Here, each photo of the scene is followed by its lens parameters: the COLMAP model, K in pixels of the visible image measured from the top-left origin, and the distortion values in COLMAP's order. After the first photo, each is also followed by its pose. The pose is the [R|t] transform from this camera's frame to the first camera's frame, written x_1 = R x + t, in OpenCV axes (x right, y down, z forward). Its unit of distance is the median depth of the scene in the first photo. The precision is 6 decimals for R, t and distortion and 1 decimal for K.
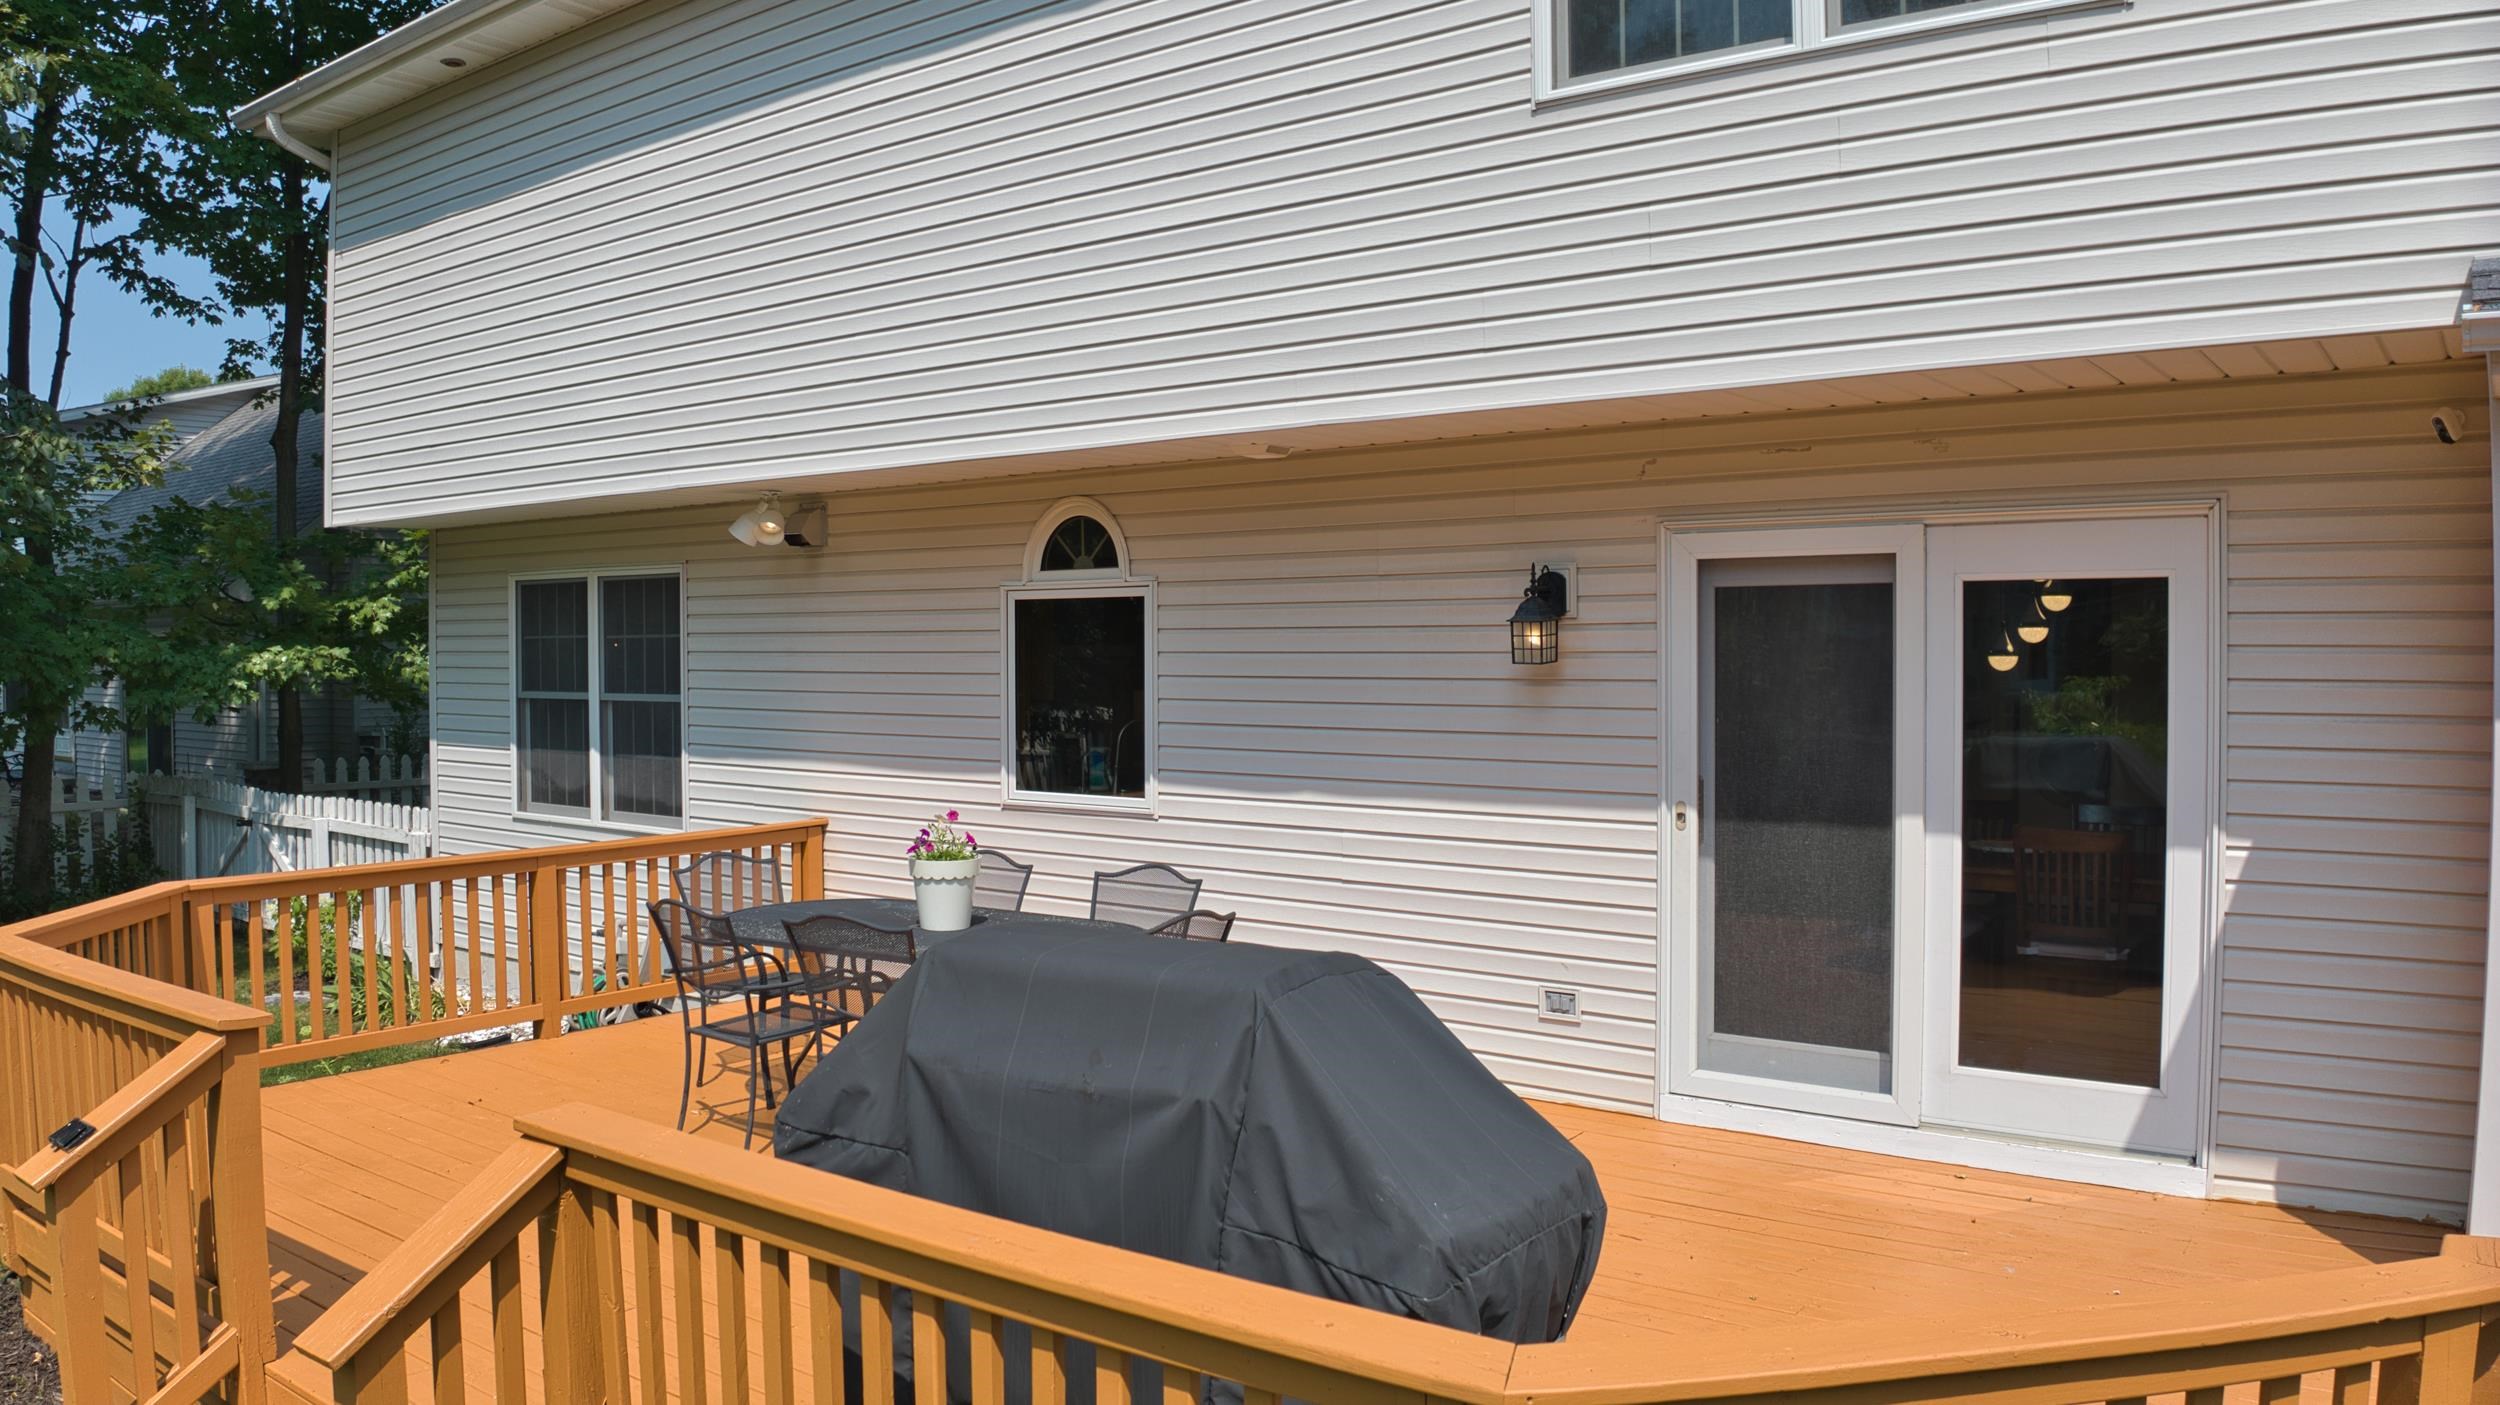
lens RADIAL K [[1771.6, 0, 1236.0], [0, 1771.6, 676.5], [0, 0, 1]] dist [-0.106564, -0.009389]
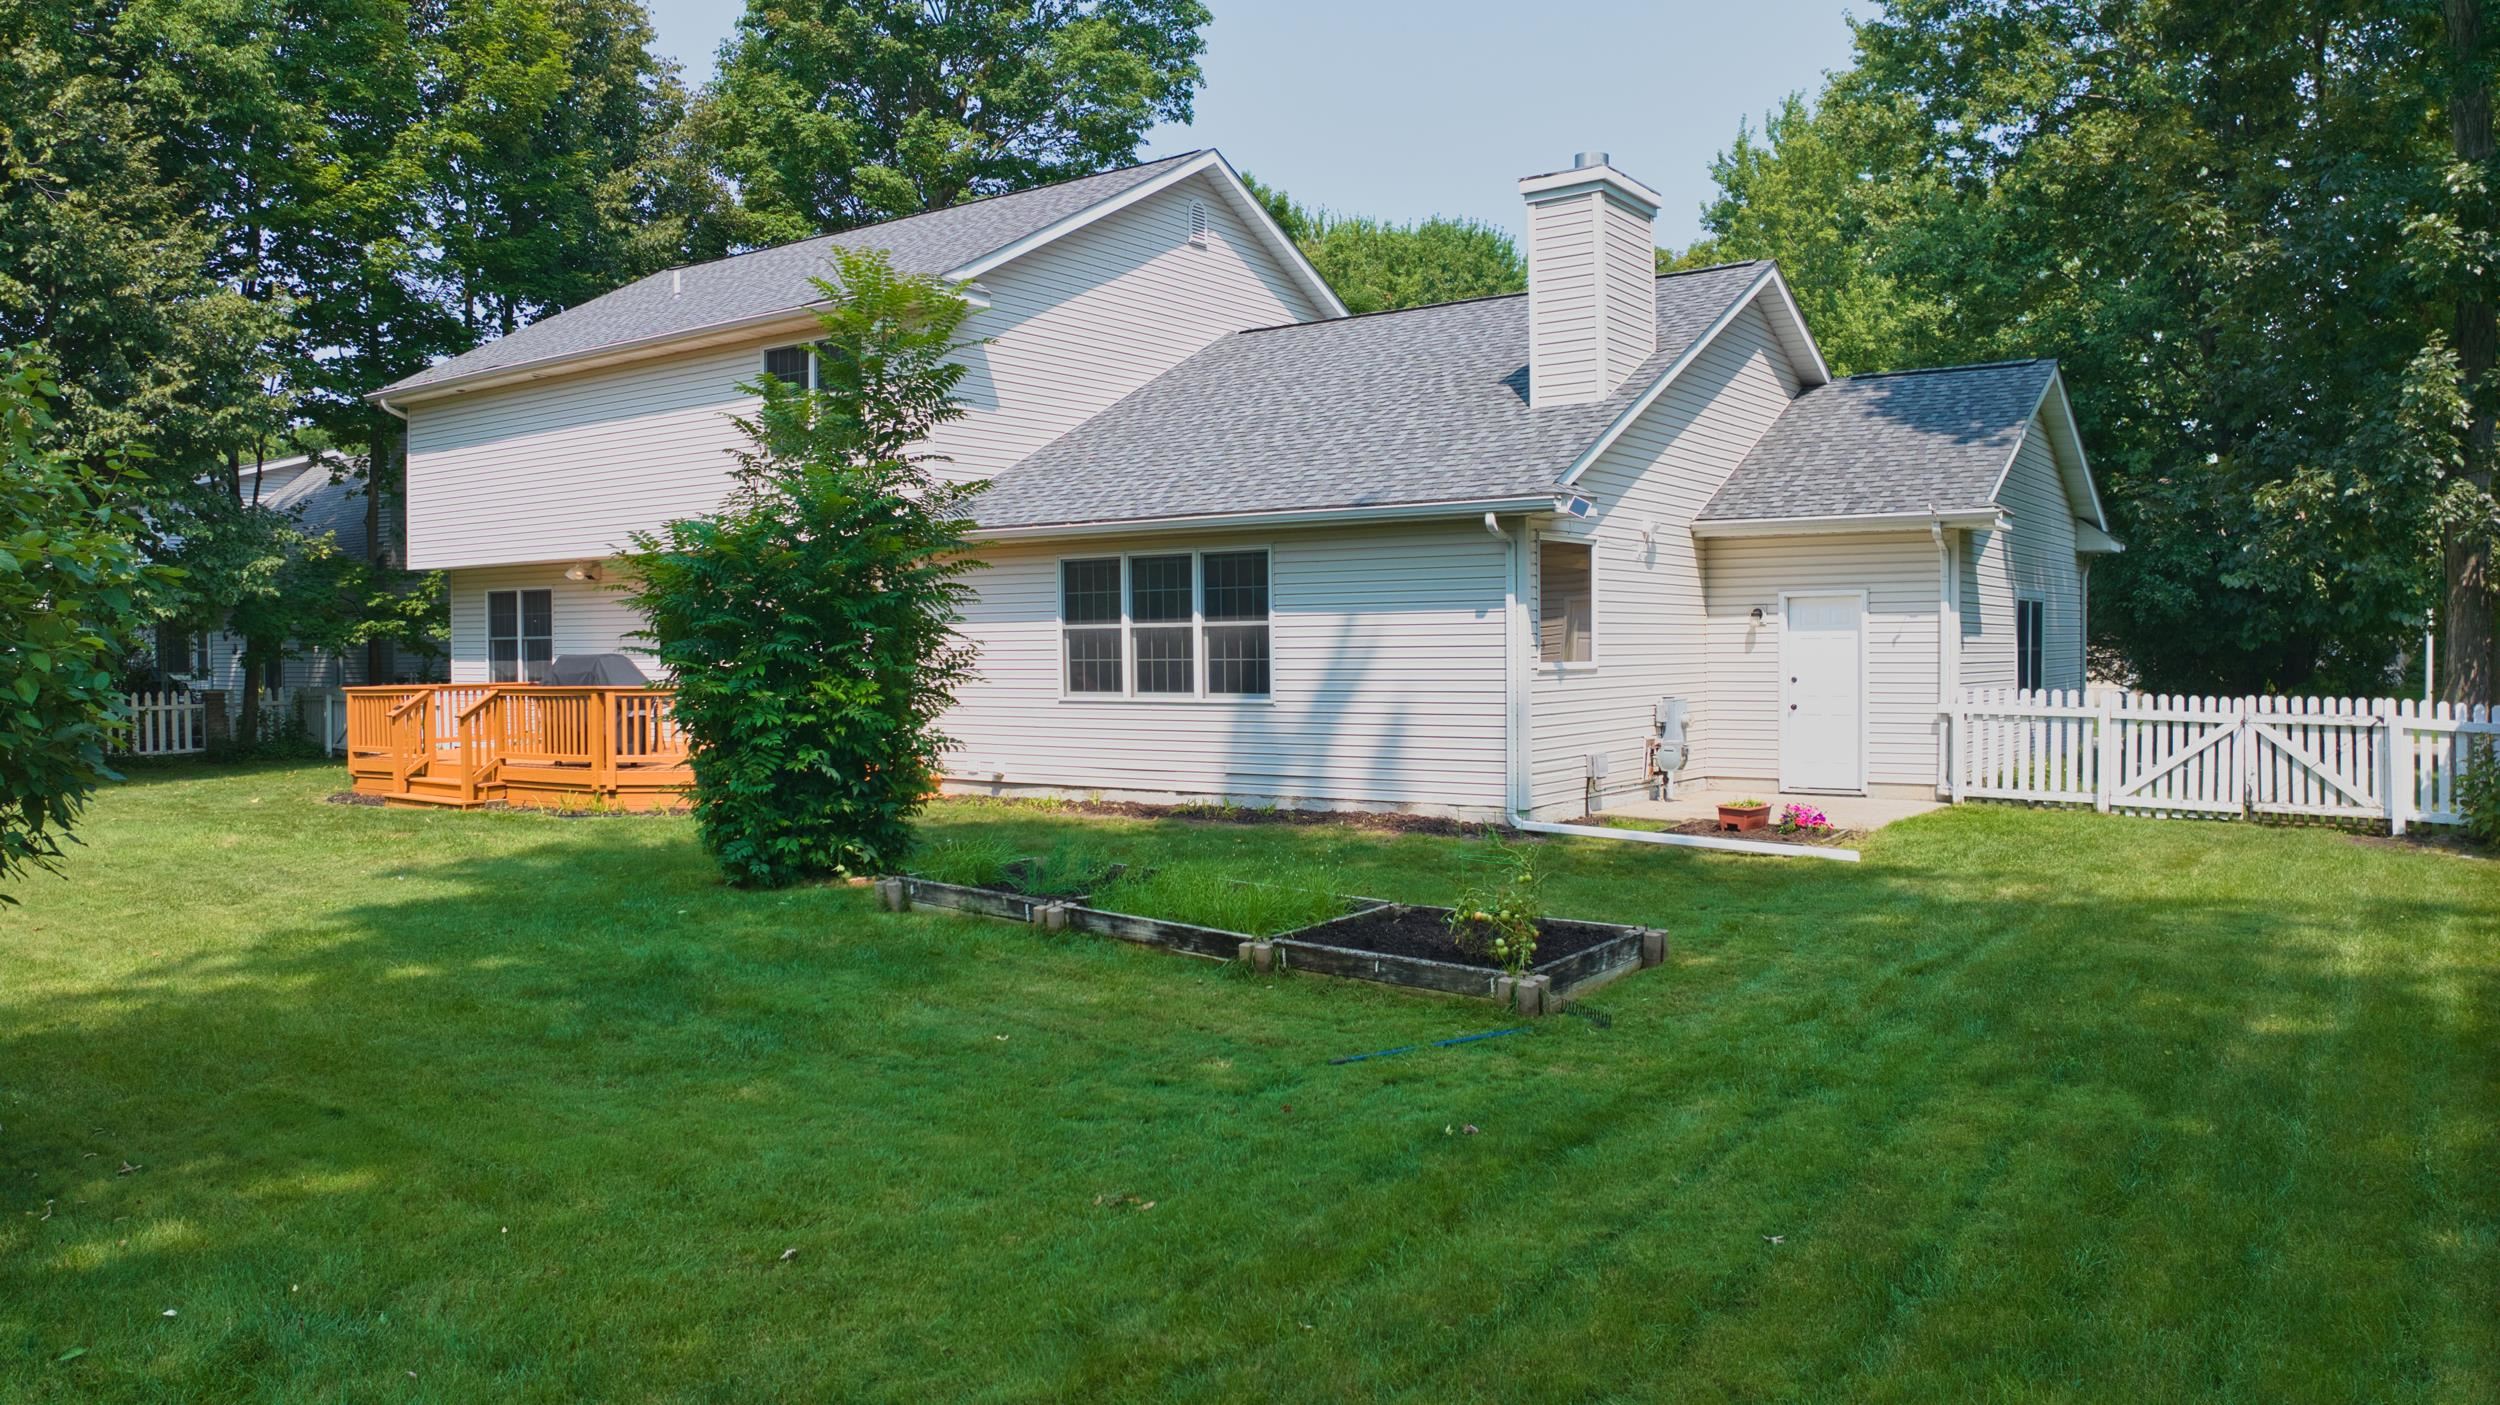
lens RADIAL K [[1771.6, 0, 1236.0], [0, 1771.6, 676.5], [0, 0, 1]] dist [-0.106564, -0.009389]
pose [[0.999802, -0.003887, 0.019526, 0.719077], [0.003906, 0.999992, -0.000956, 0.085413], [-0.019522, 0.001032, 0.999809, -1.782089]]
